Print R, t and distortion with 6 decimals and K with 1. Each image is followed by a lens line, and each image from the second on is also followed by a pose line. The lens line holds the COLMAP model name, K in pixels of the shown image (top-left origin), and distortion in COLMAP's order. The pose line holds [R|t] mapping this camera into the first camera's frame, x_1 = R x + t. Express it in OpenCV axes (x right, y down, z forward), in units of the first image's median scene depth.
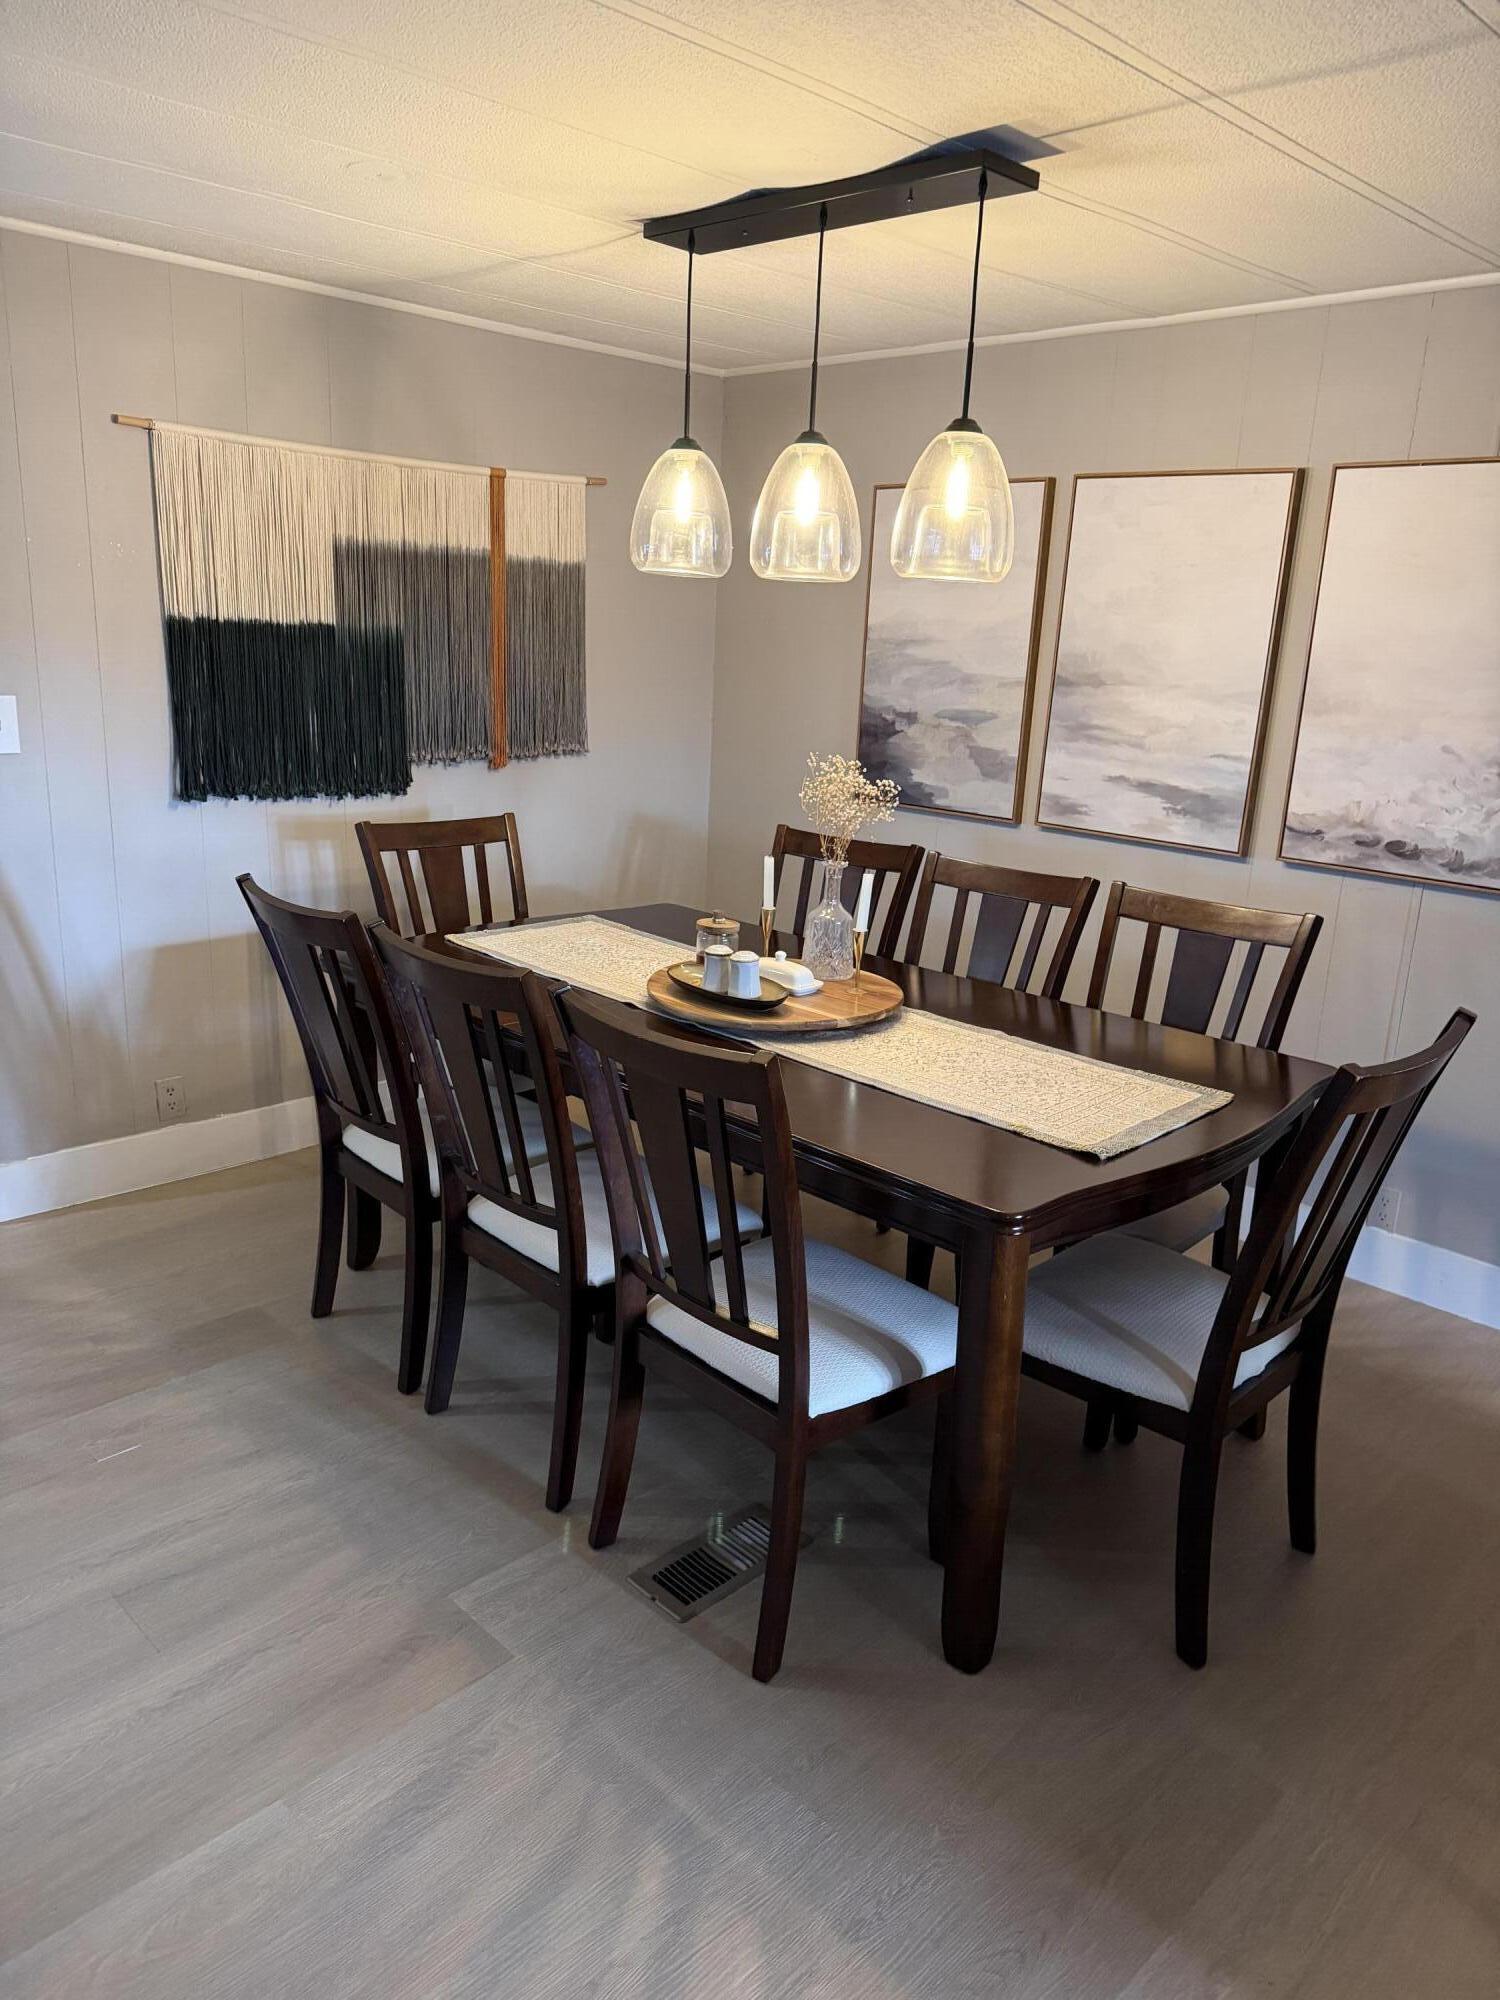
lens RADIAL K [[1298.3, 0, 711.6], [0, 1298.3, 1012.6], [0, 0, 1]] dist [0.094100, -0.206599]
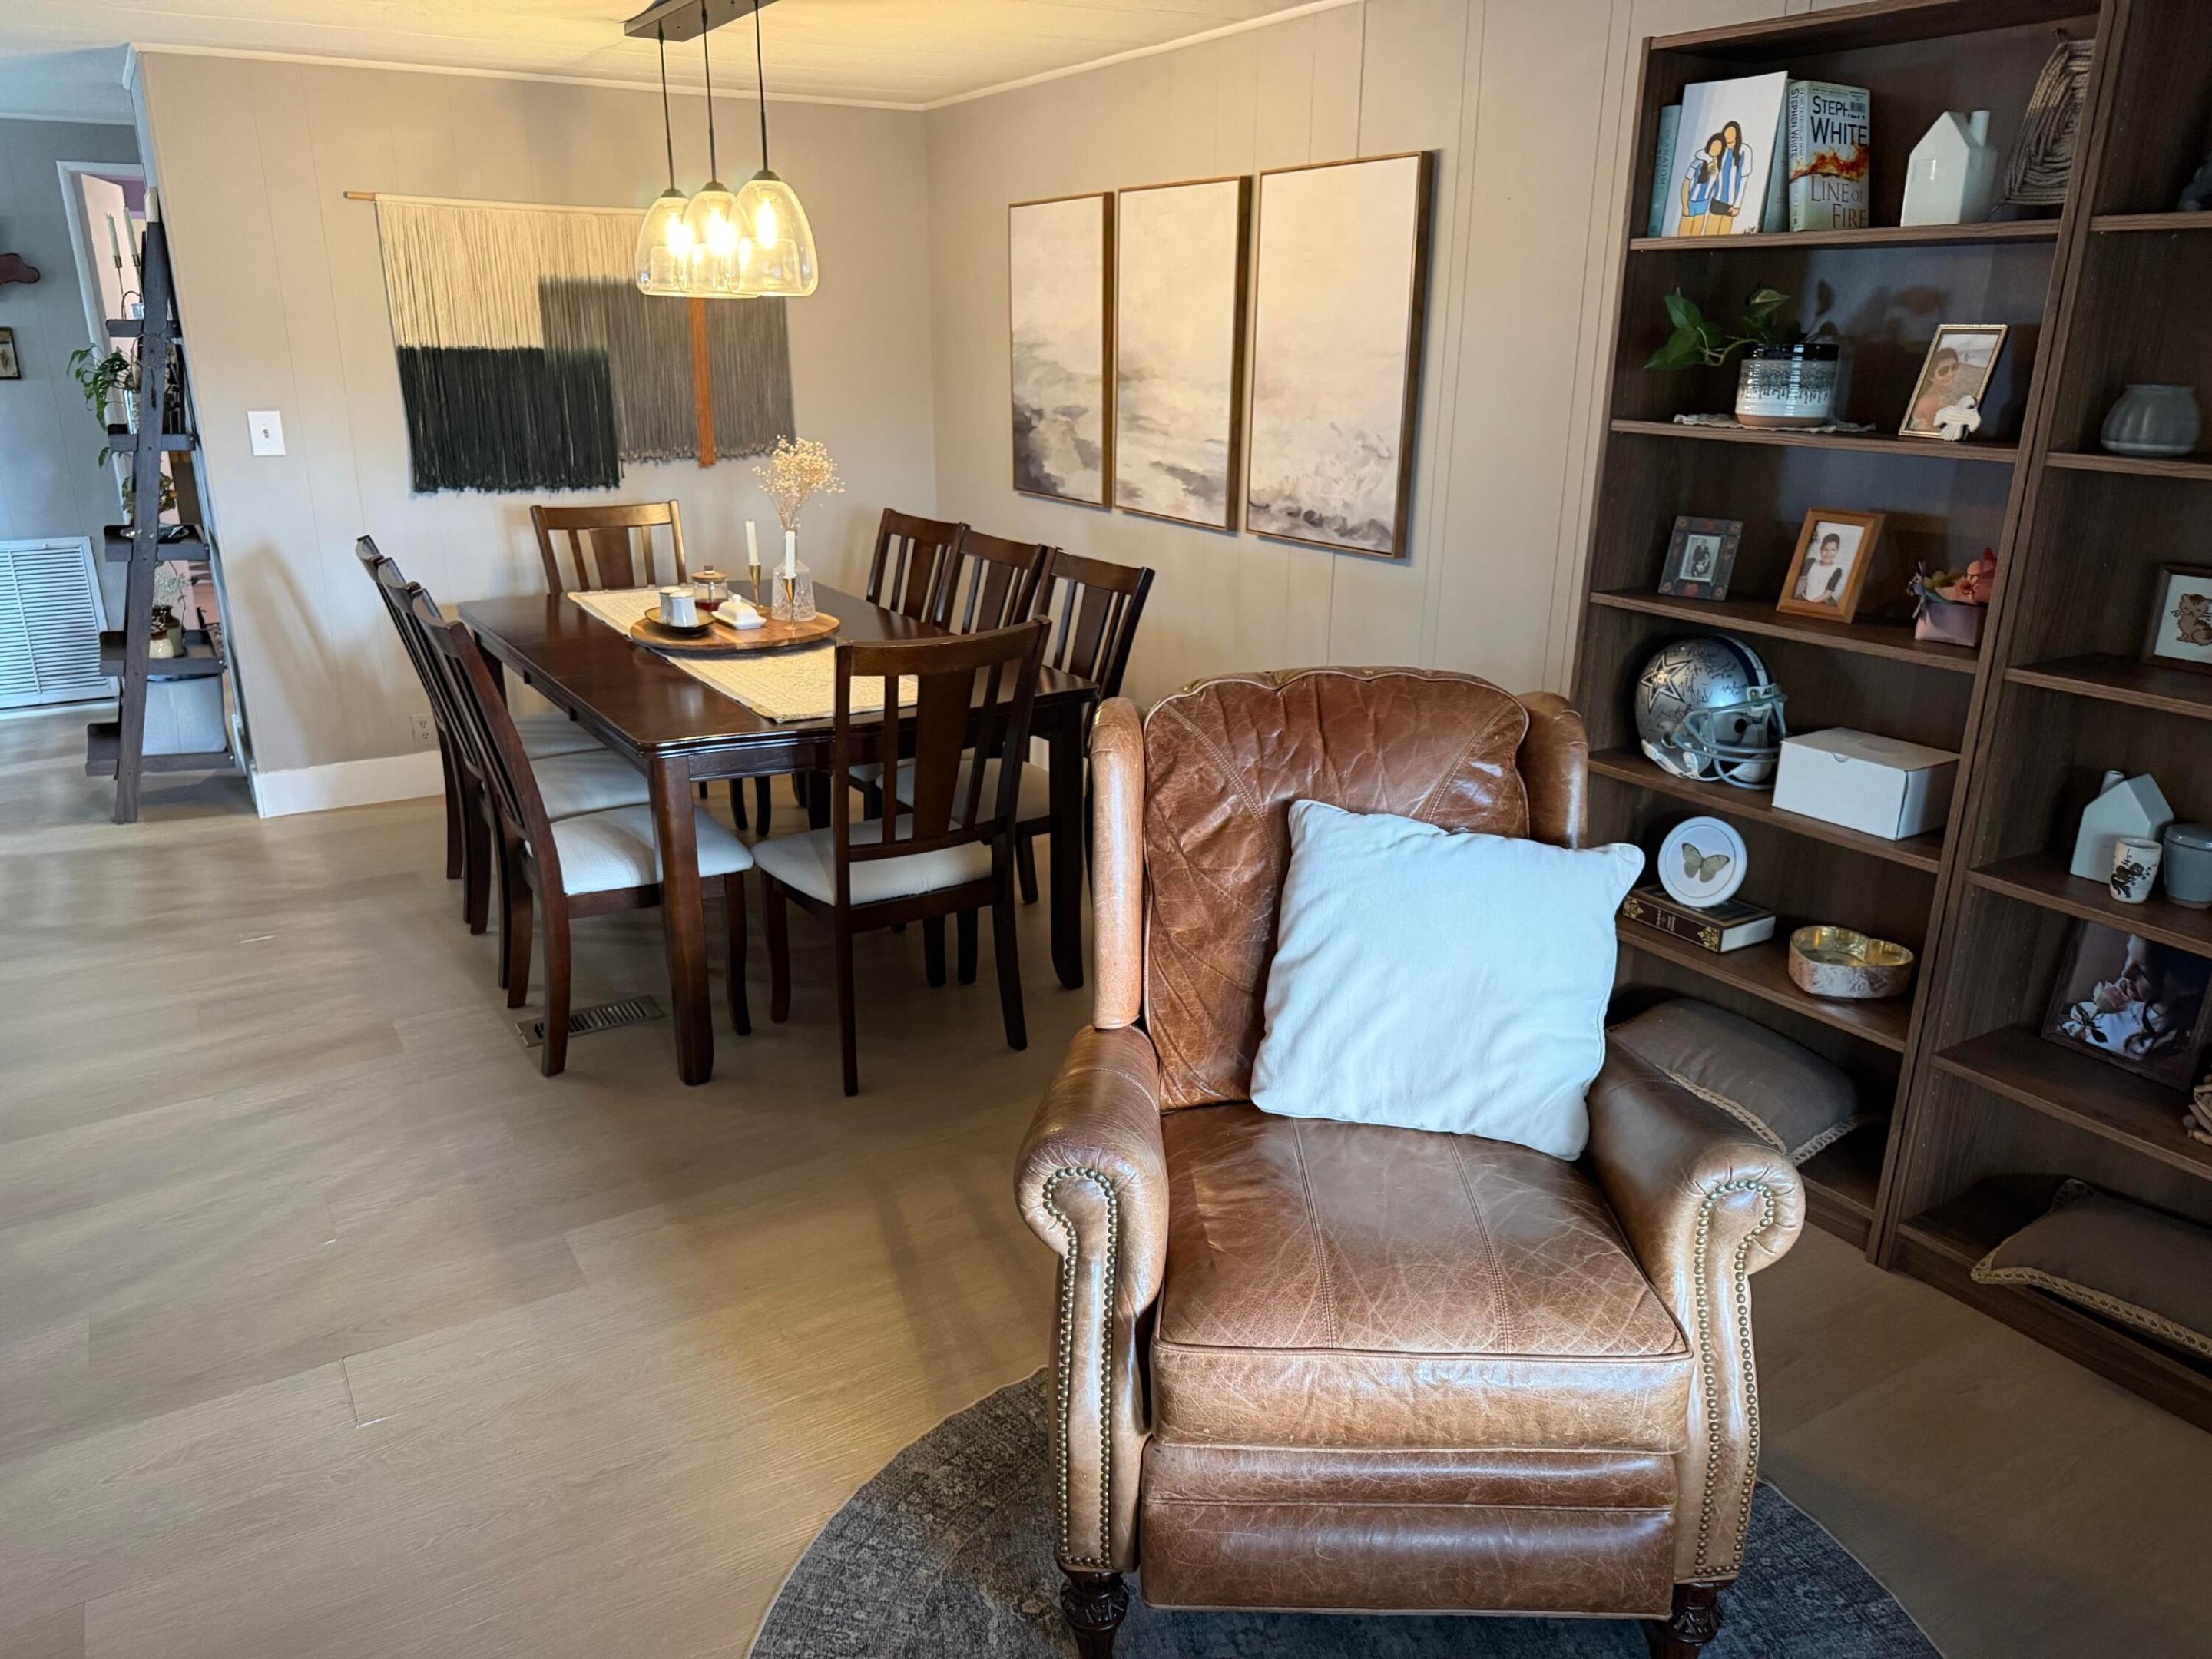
lens RADIAL K [[1568.8, 0, 1159.3], [0, 1568.8, 834.1], [0, 0, 1]] dist [0.109522, -0.133735]
pose [[0.965386, 0.037733, -0.258083, 0.690473], [-0.032029, 0.999142, 0.026273, 0.105013], [0.258852, -0.017097, 0.965766, -0.316472]]
